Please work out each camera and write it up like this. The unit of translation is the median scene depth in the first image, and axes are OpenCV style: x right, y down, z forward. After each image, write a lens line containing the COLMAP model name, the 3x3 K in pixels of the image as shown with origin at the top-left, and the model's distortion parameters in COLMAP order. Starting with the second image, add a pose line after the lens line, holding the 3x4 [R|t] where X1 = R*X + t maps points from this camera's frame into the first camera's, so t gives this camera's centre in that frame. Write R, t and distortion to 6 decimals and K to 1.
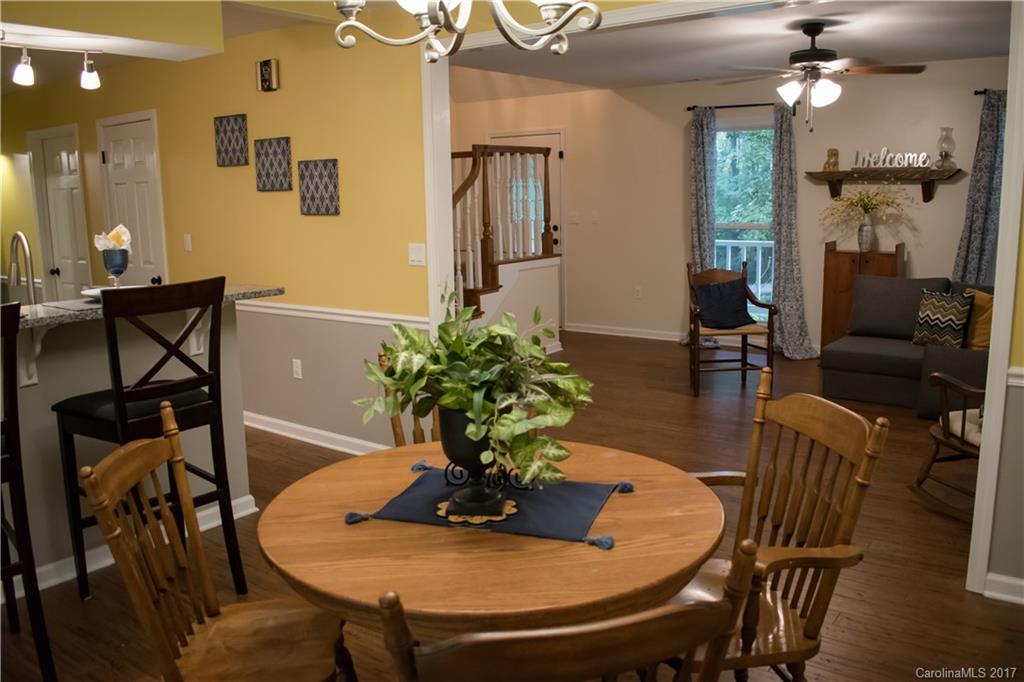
lens RADIAL K [[837.1, 0, 507.5], [0, 837.1, 343.4], [0, 0, 1]] dist [-0.094491, 0.006417]
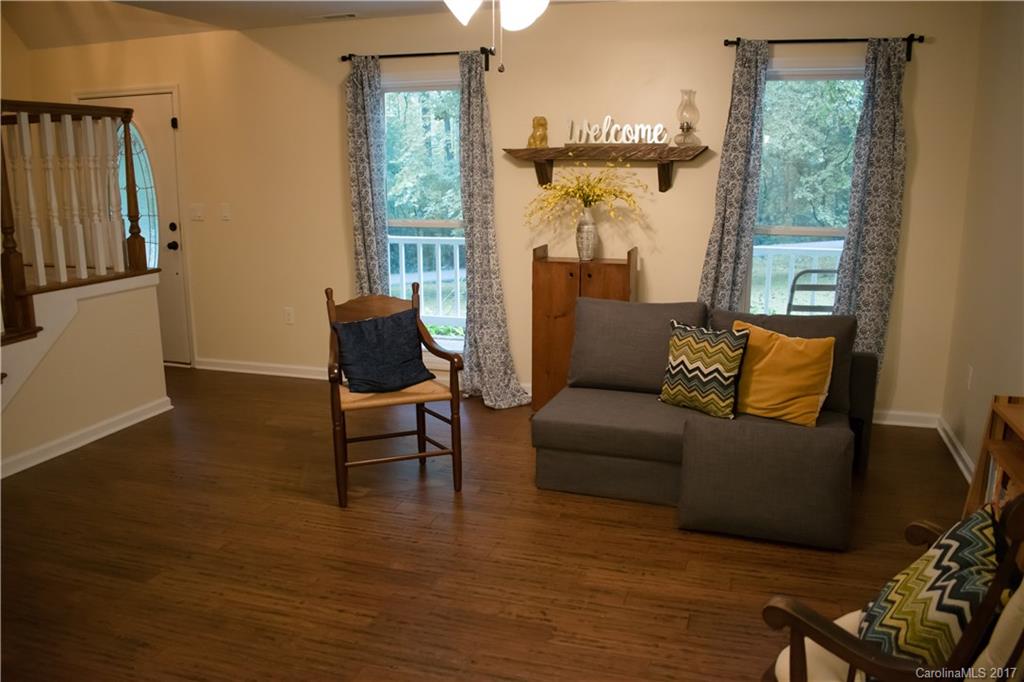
lens RADIAL K [[837.1, 0, 507.5], [0, 837.1, 343.4], [0, 0, 1]] dist [-0.094491, 0.006417]
pose [[0.945813, -0.046210, 0.321406, 0.129681], [0.040101, 0.998868, 0.025603, -0.059965], [-0.322225, -0.011326, 0.946595, 0.324396]]
